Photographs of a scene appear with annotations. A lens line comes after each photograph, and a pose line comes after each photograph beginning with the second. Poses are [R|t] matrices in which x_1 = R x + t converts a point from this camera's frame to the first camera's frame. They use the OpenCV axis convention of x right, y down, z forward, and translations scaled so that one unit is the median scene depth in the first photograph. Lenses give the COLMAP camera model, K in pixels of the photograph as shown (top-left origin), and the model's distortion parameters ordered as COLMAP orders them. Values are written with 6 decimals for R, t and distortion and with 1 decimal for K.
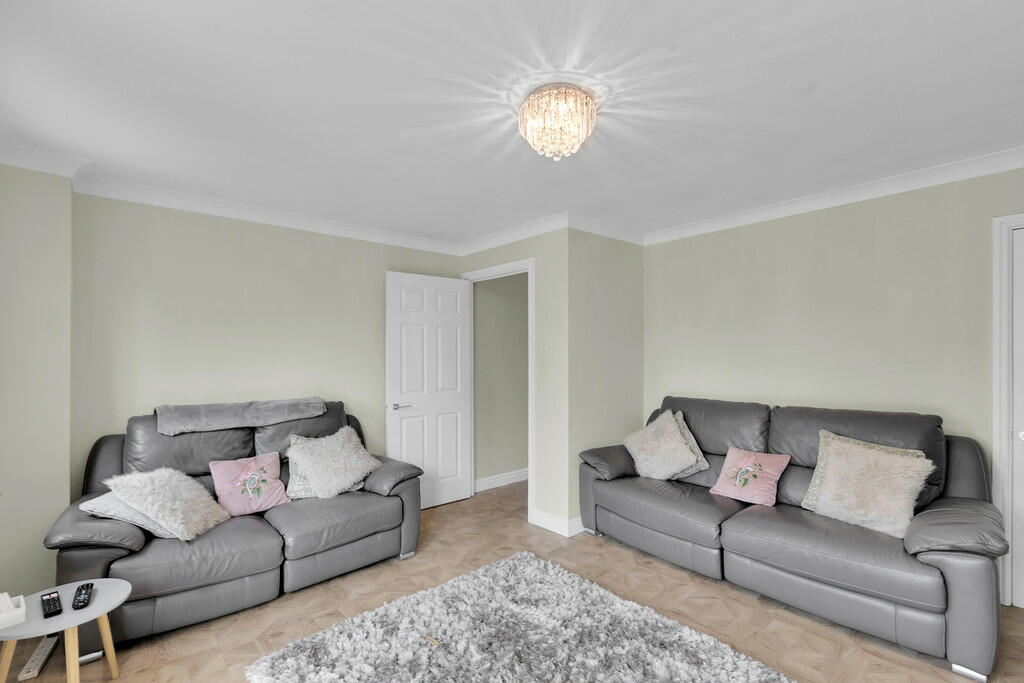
lens RADIAL K [[458.5, 0, 484.8], [0, 458.5, 344.8], [0, 0, 1]] dist [-0.000212, -0.000077]
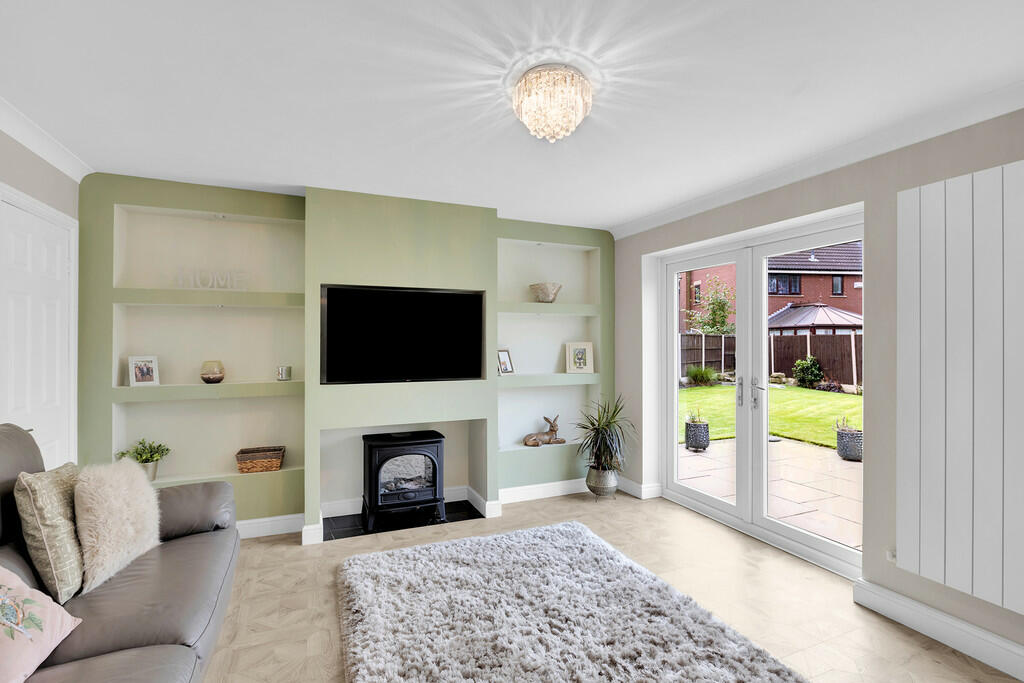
lens RADIAL K [[479.2, 0, 512.0], [0, 479.2, 341.5], [0, 0, 1]] dist [0.000210, 0.000017]
pose [[-0.962203, 0.004285, 0.272299, -0.027213], [0.000317, 0.999893, -0.014616, 0.027148], [-0.272333, -0.013977, -0.962102, 1.467825]]
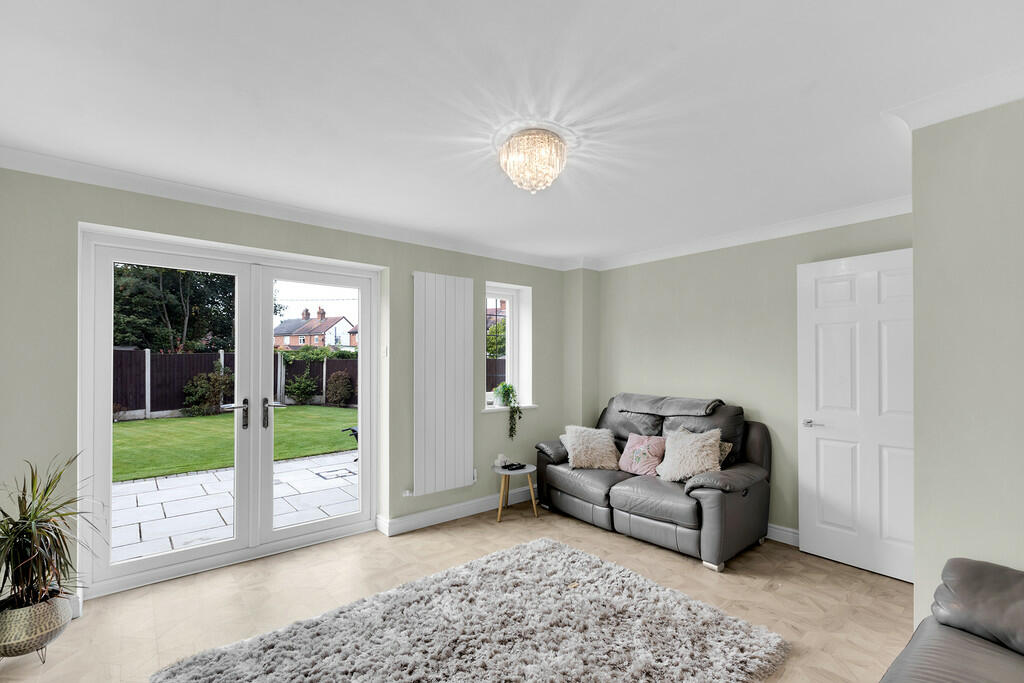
lens RADIAL K [[454.5, 0, 509.2], [0, 454.5, 355.2], [0, 0, 1]] dist [-0.000974, -0.000144]
pose [[0.005350, -0.001377, -0.999985, 0.953774], [0.015877, 0.999873, -0.001292, 0.004000], [0.999860, -0.015870, 0.005371, 0.681665]]
